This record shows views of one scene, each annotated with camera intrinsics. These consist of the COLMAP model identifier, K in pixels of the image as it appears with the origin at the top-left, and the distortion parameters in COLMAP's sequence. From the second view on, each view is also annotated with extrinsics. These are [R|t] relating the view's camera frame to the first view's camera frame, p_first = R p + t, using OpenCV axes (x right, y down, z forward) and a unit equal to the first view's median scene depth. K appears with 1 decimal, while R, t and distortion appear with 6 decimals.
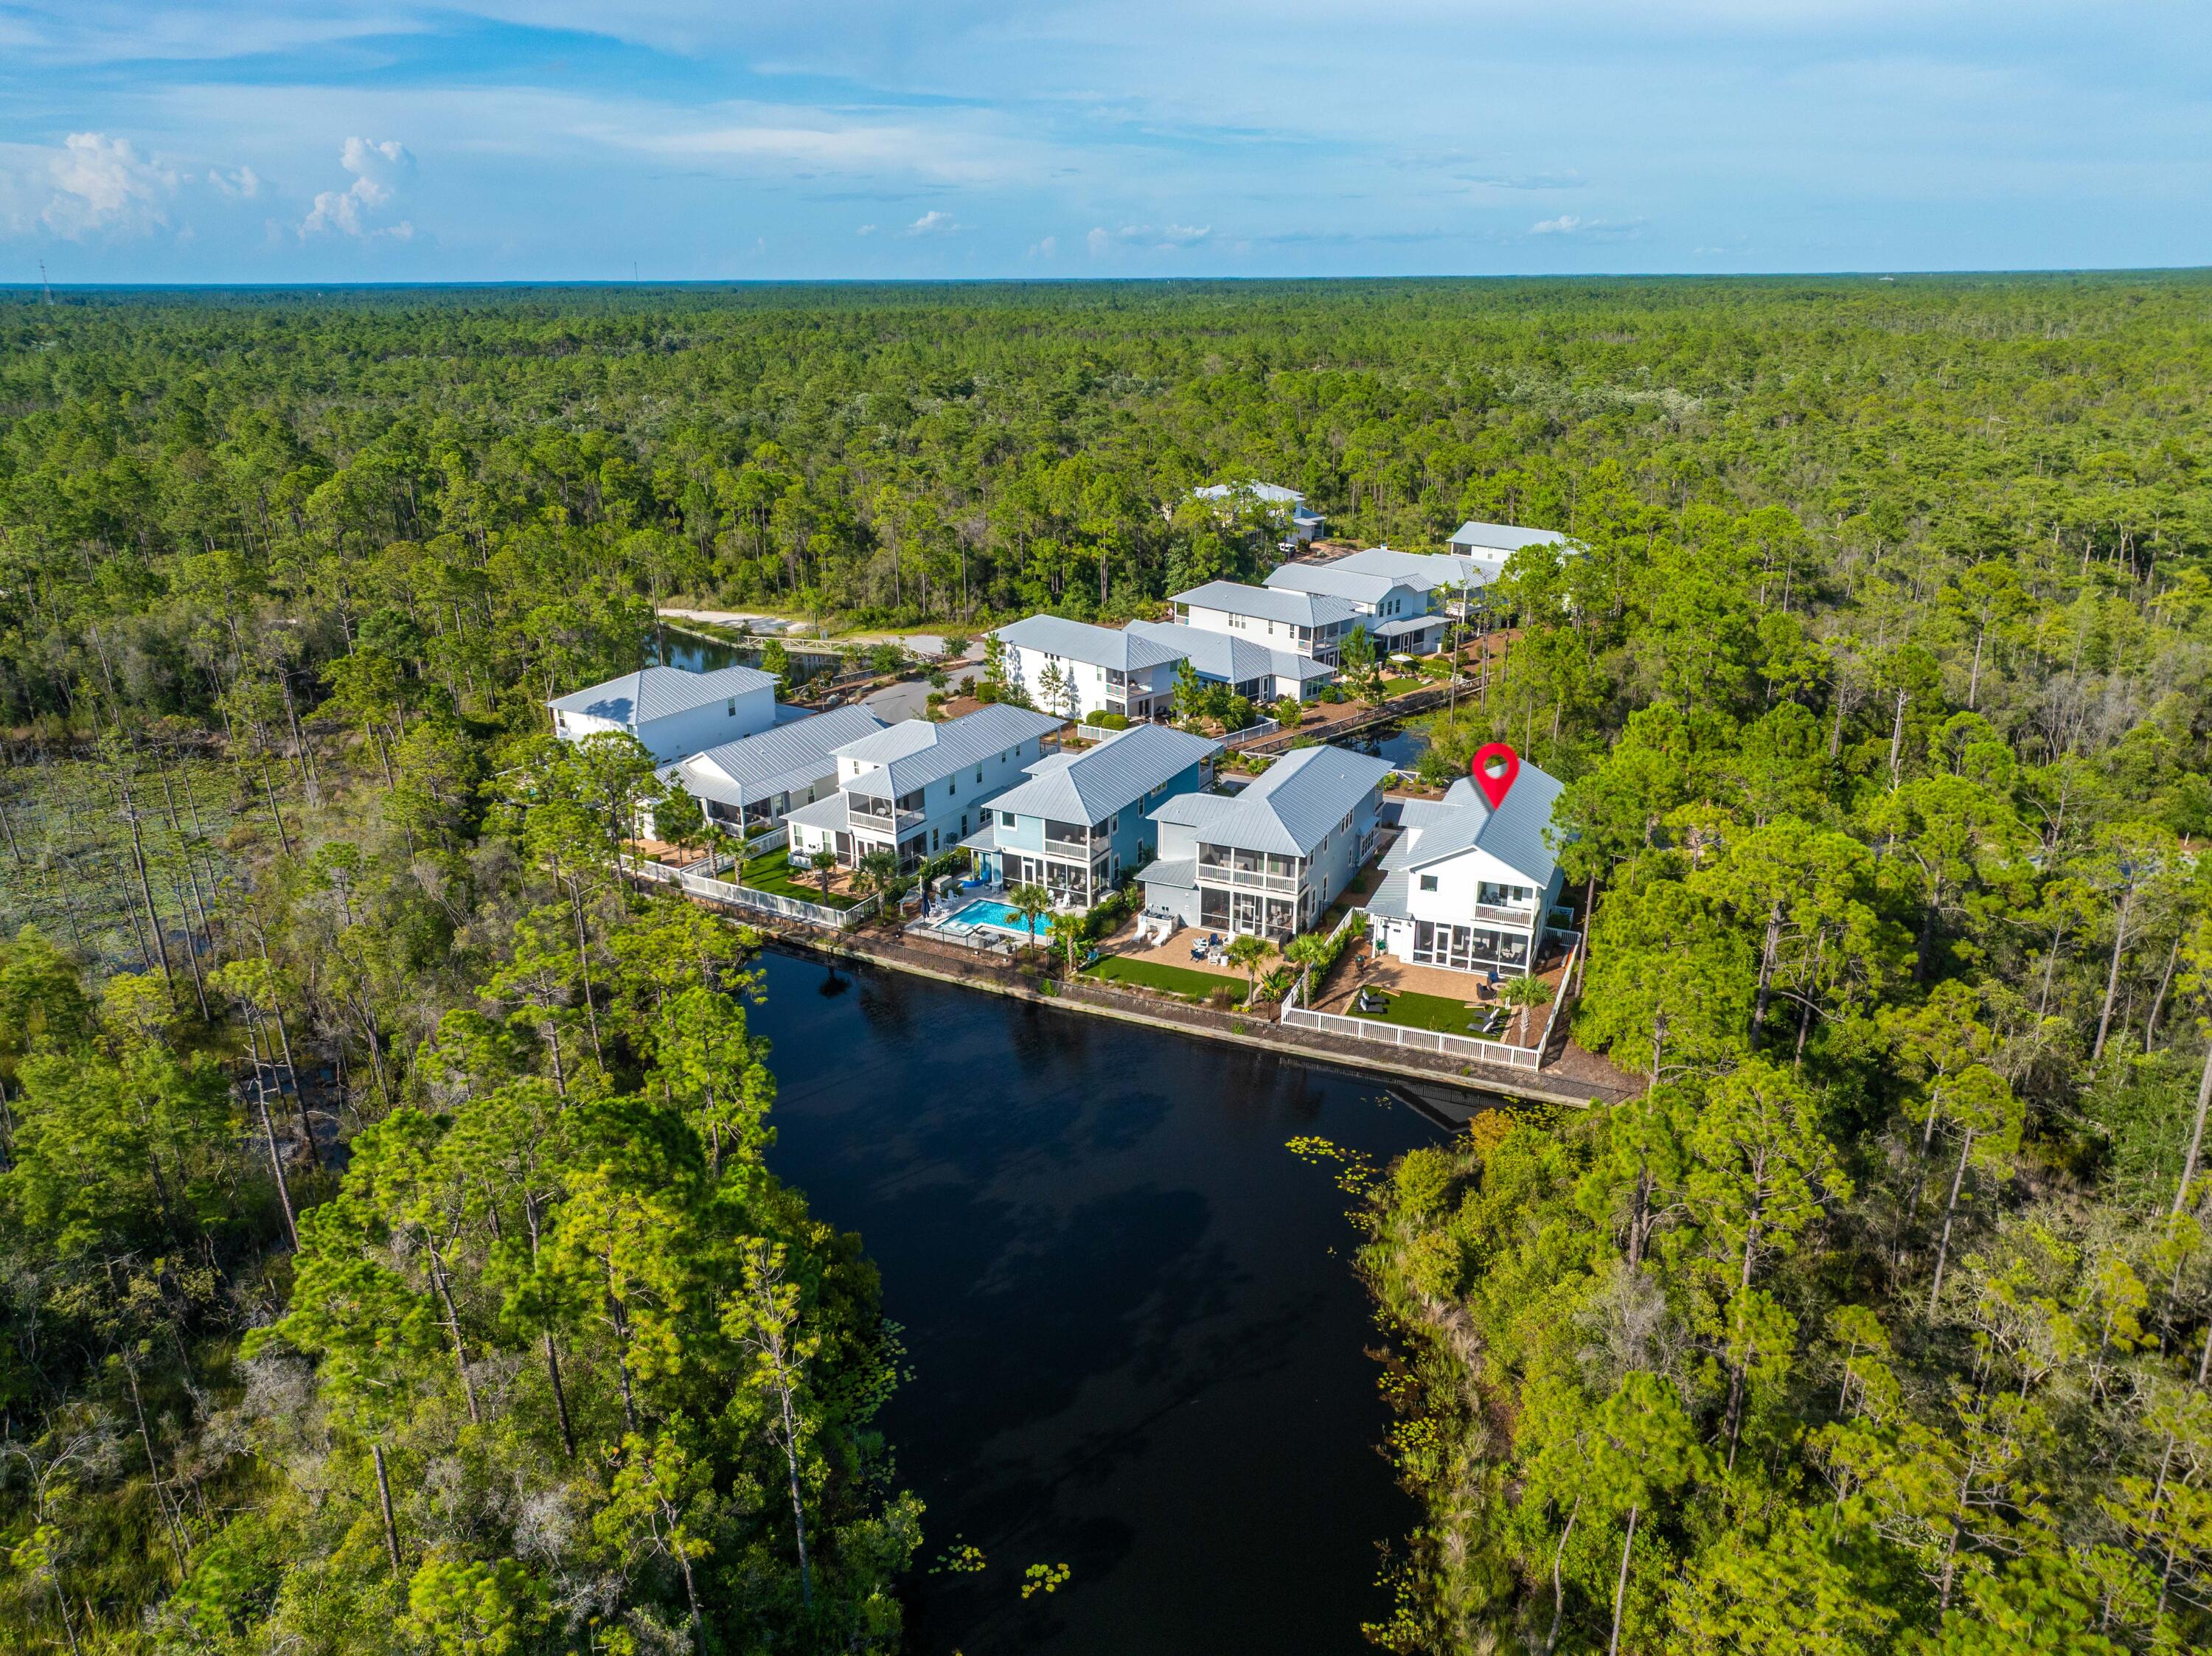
lens RADIAL K [[1539.5, 0, 1108.3], [0, 1539.5, 825.3], [0, 0, 1]] dist [0.019580, 0.000872]
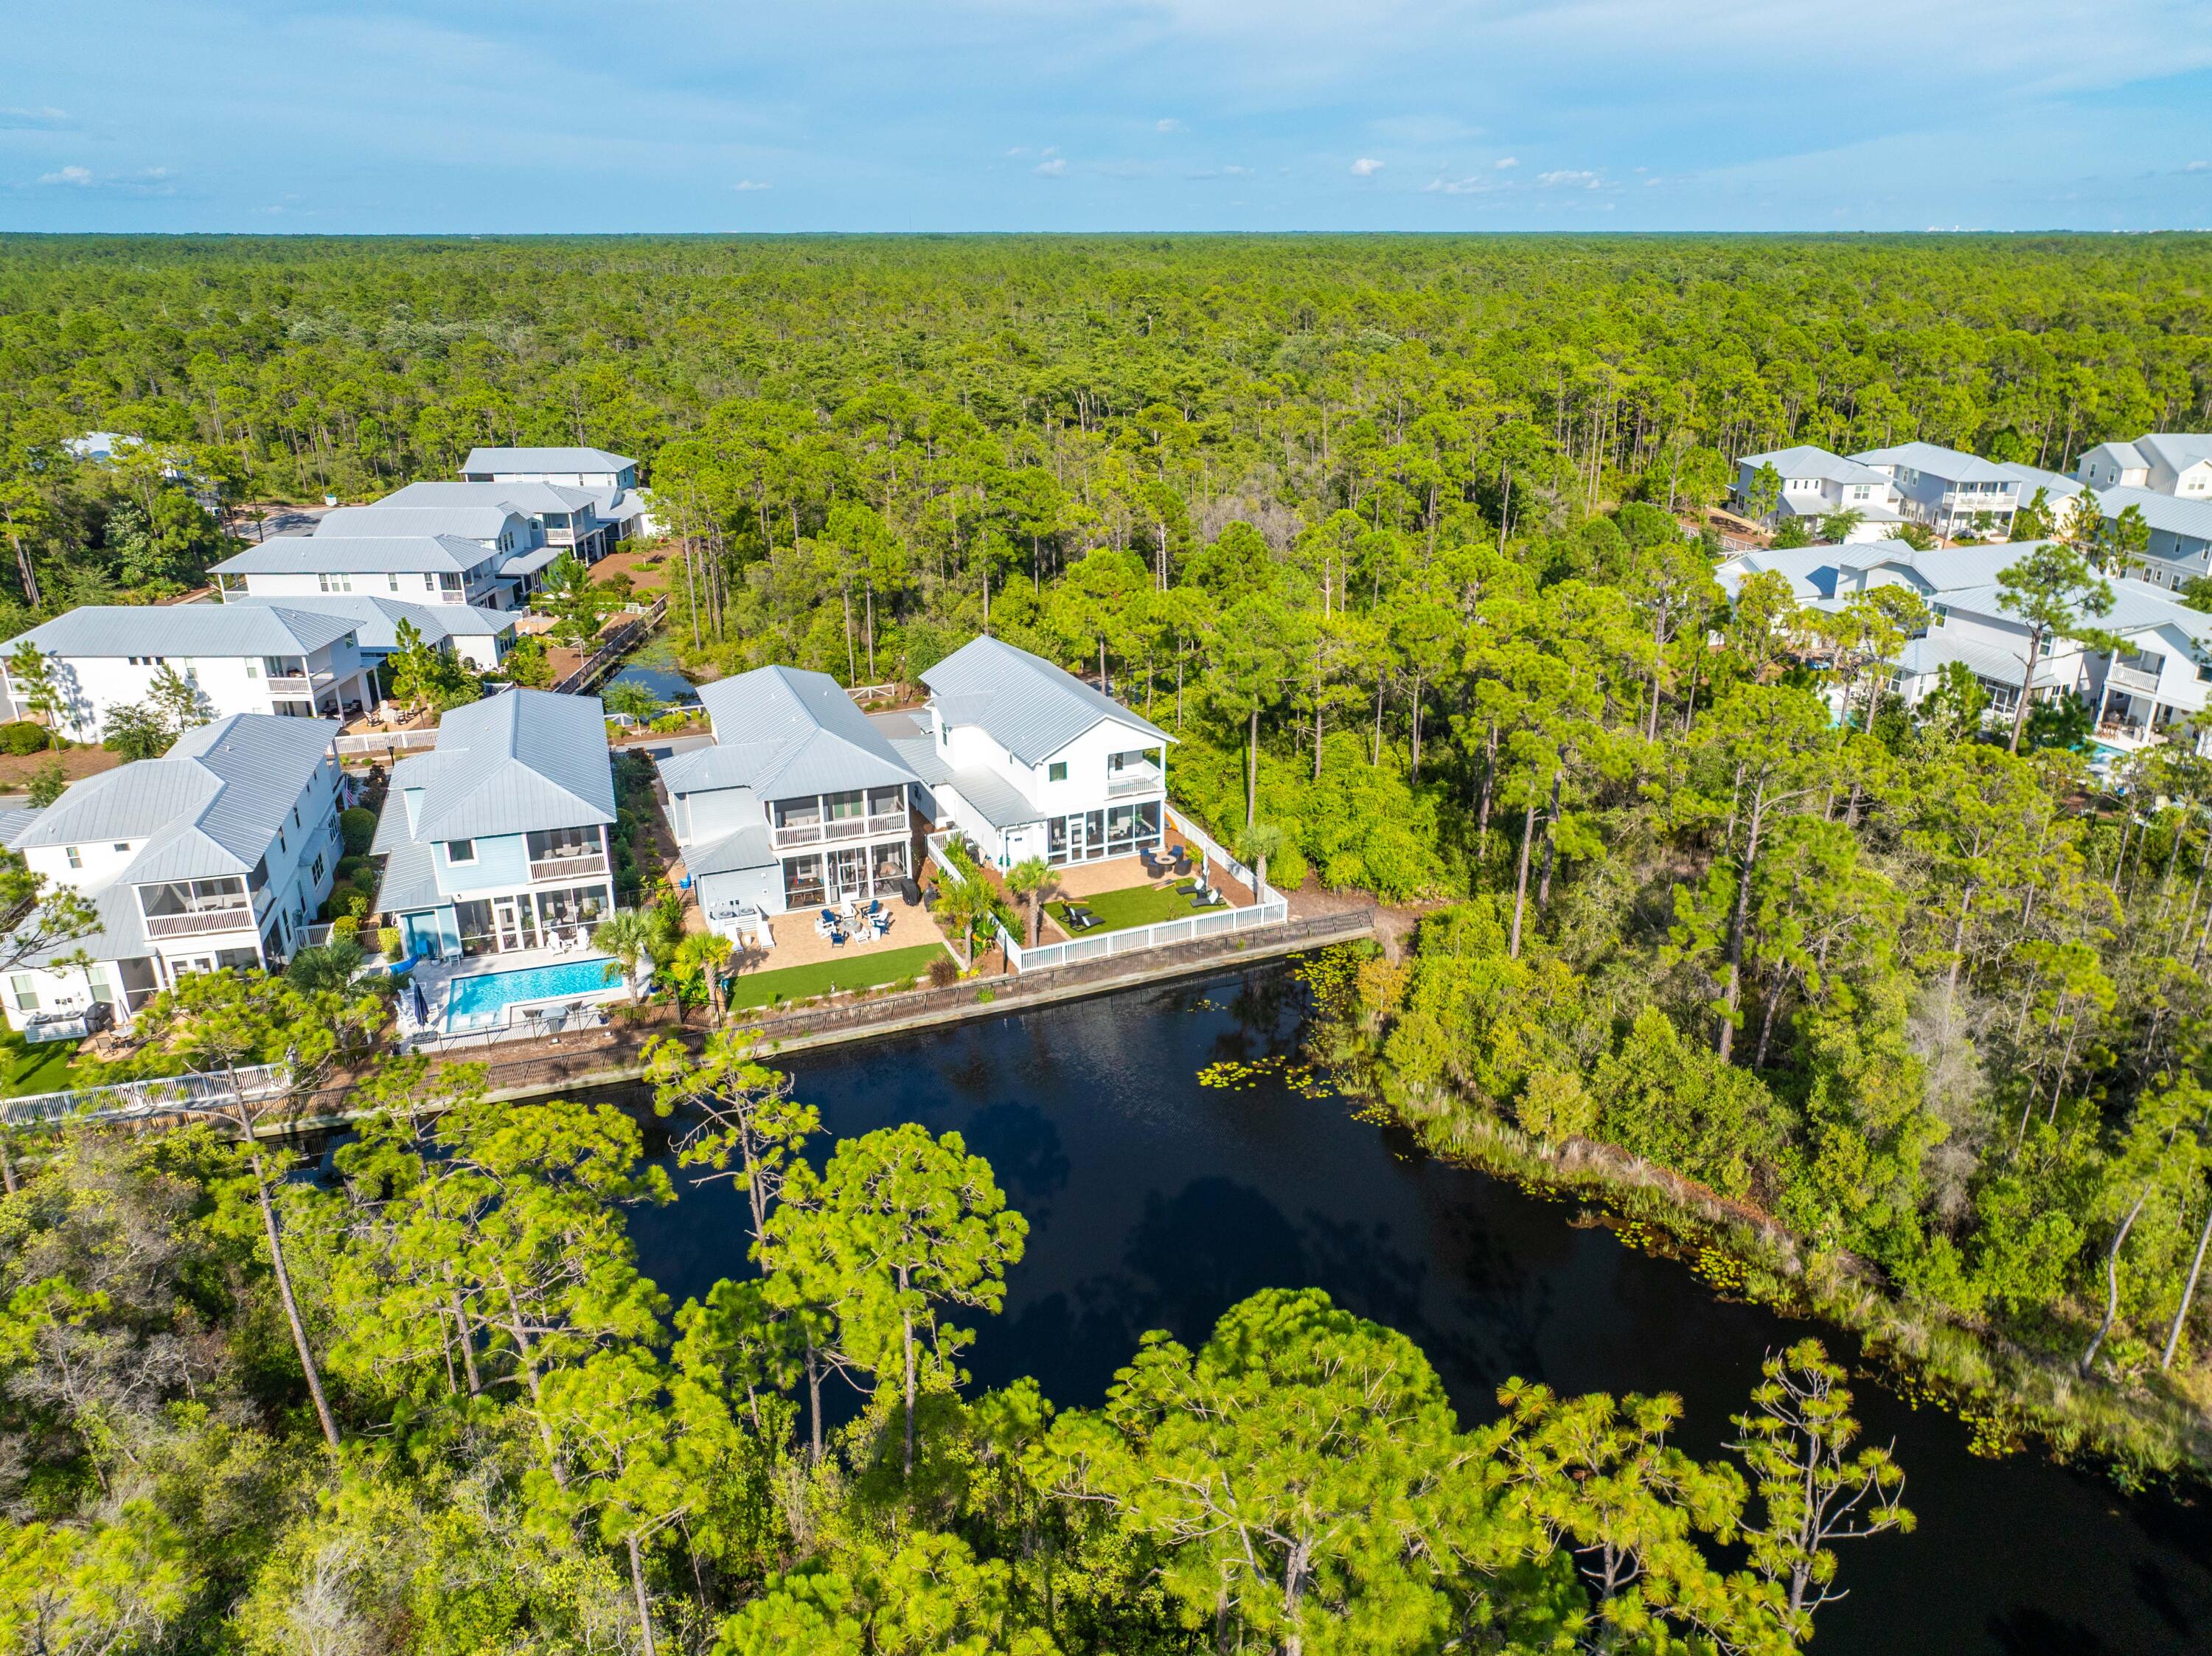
lens RADIAL K [[1539.5, 0, 1109.7], [0, 1539.5, 822.4], [0, 0, 1]] dist [0.019580, 0.000872]
pose [[0.682751, -0.255664, 0.684461, -0.362373], [0.242767, 0.962939, 0.117523, -0.028688], [-0.689141, 0.085926, 0.719515, 0.356261]]
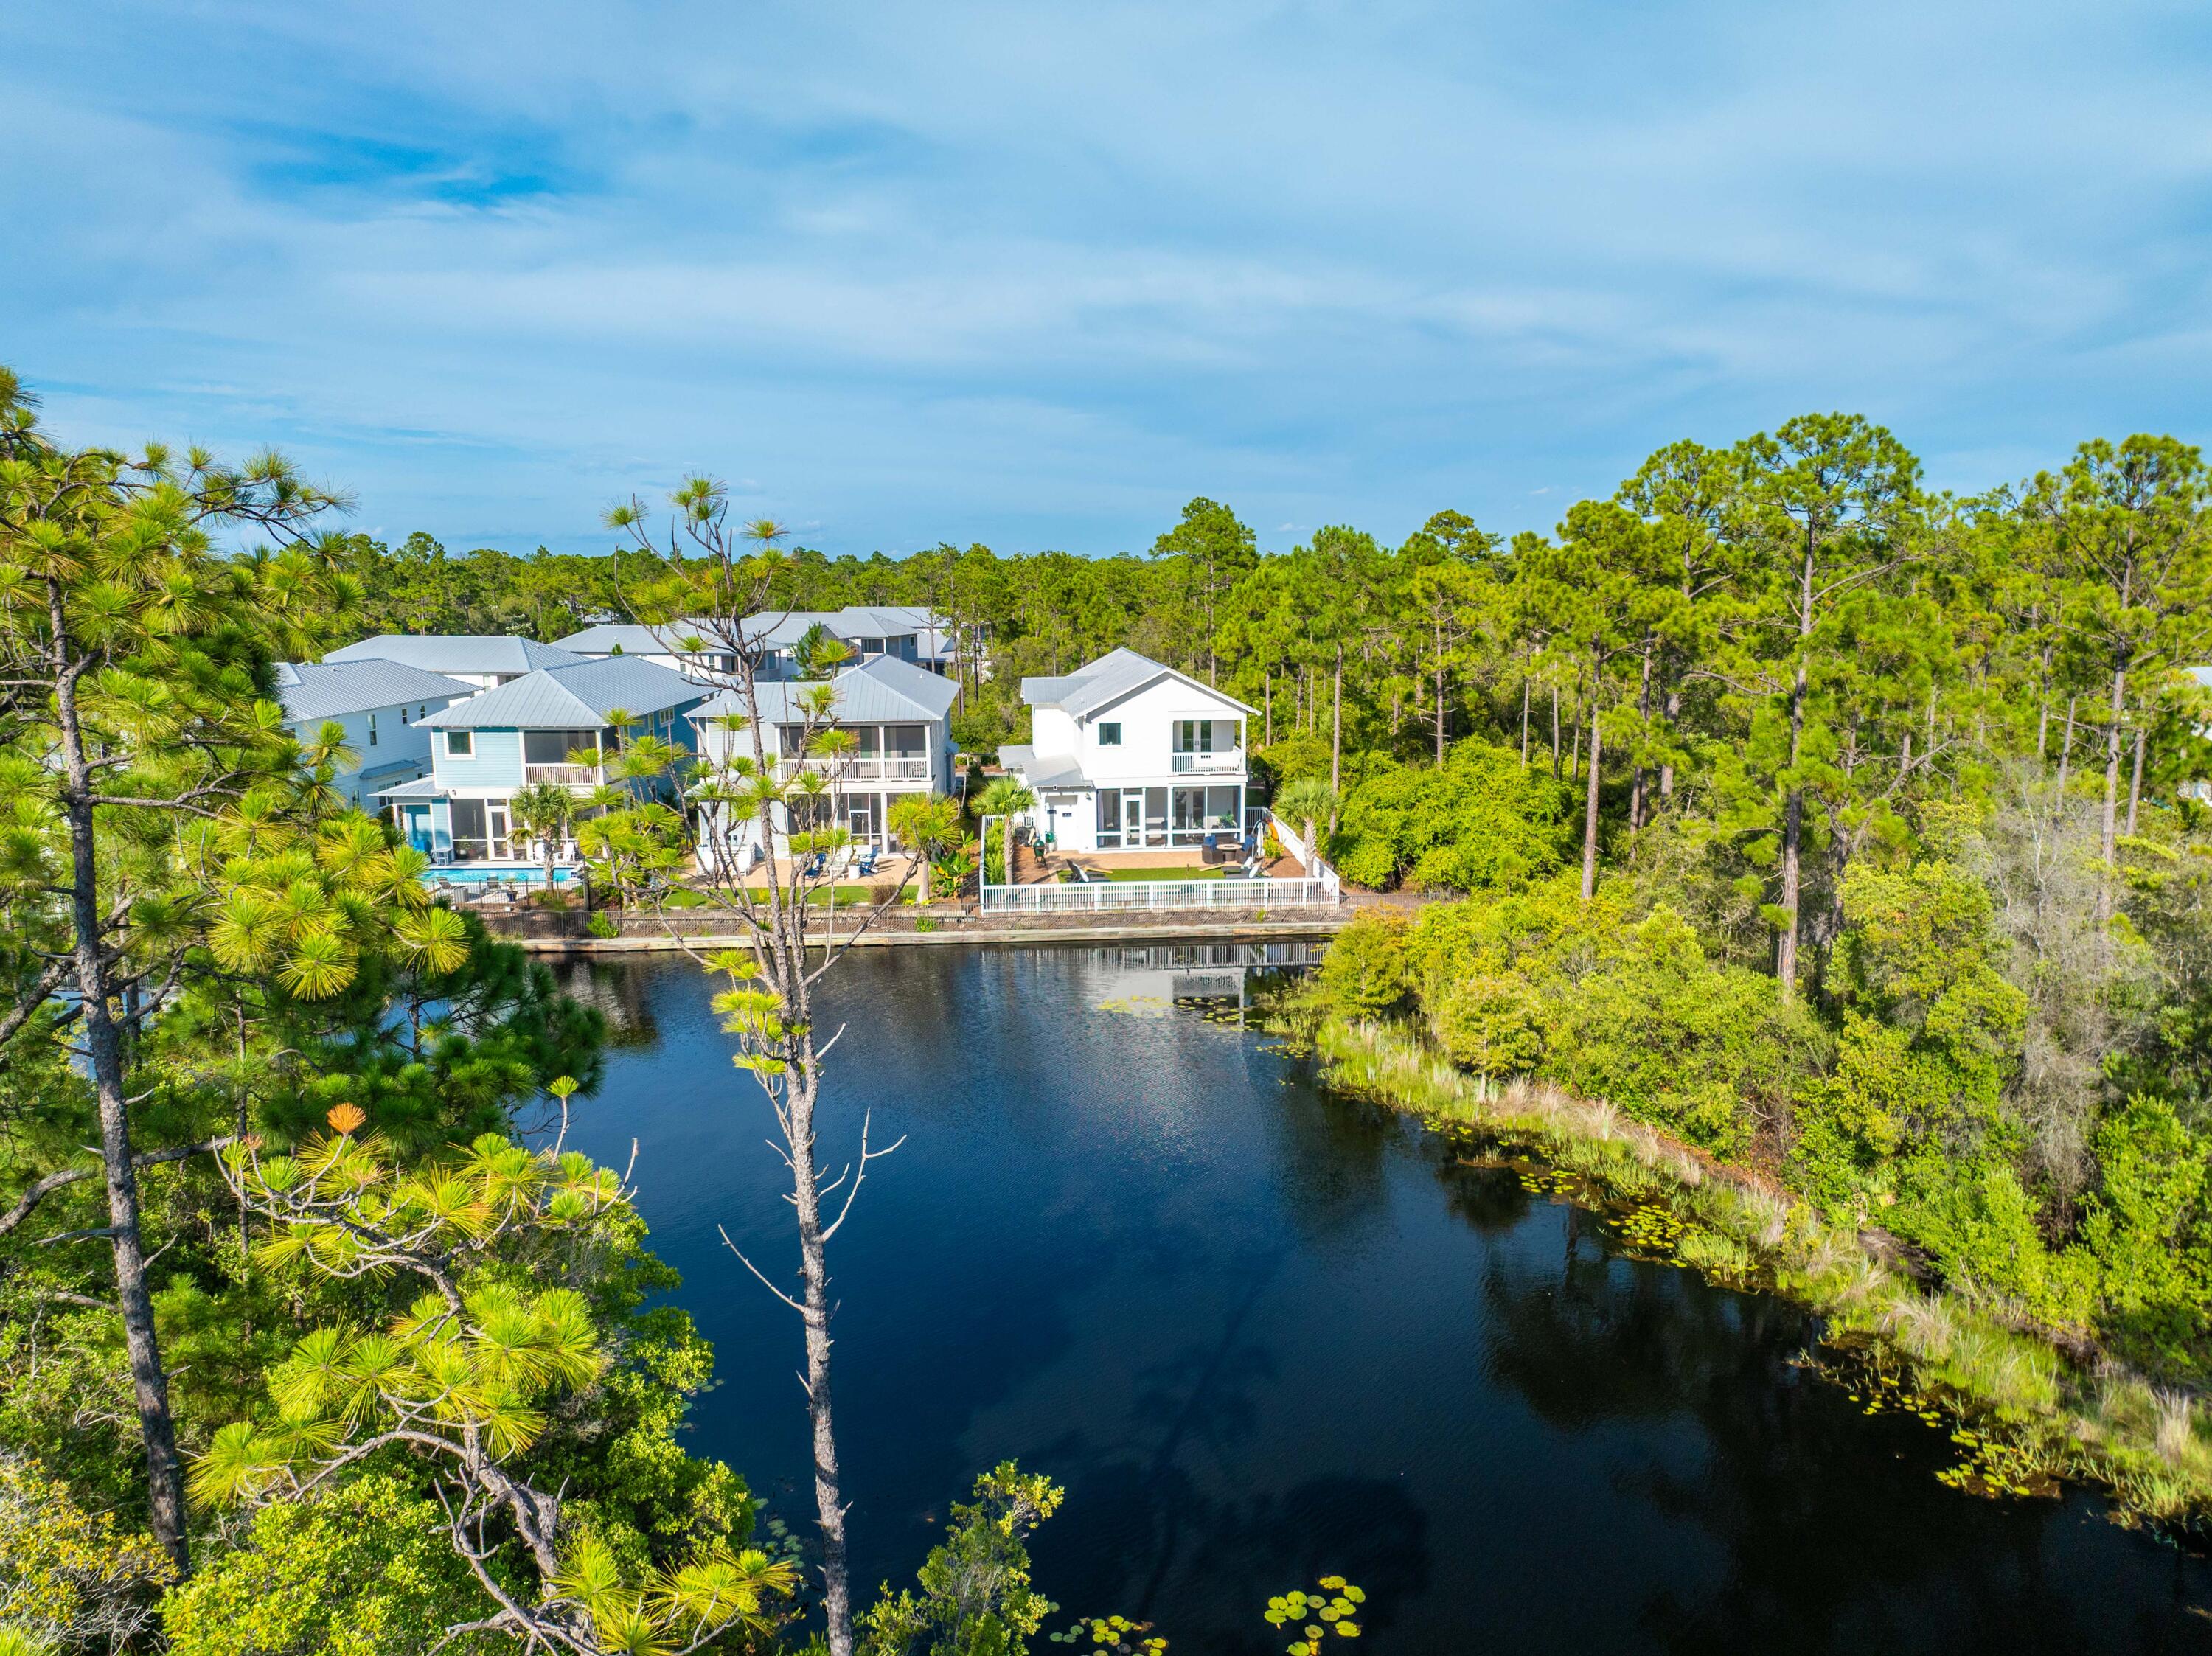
lens RADIAL K [[1539.5, 0, 1107.0], [0, 1539.5, 834.1], [0, 0, 1]] dist [0.019580, 0.000872]
pose [[0.882378, -0.079732, 0.463737, -0.142608], [0.158965, 0.978107, -0.134302, 0.182549], [-0.442876, 0.192224, 0.875734, 0.346485]]
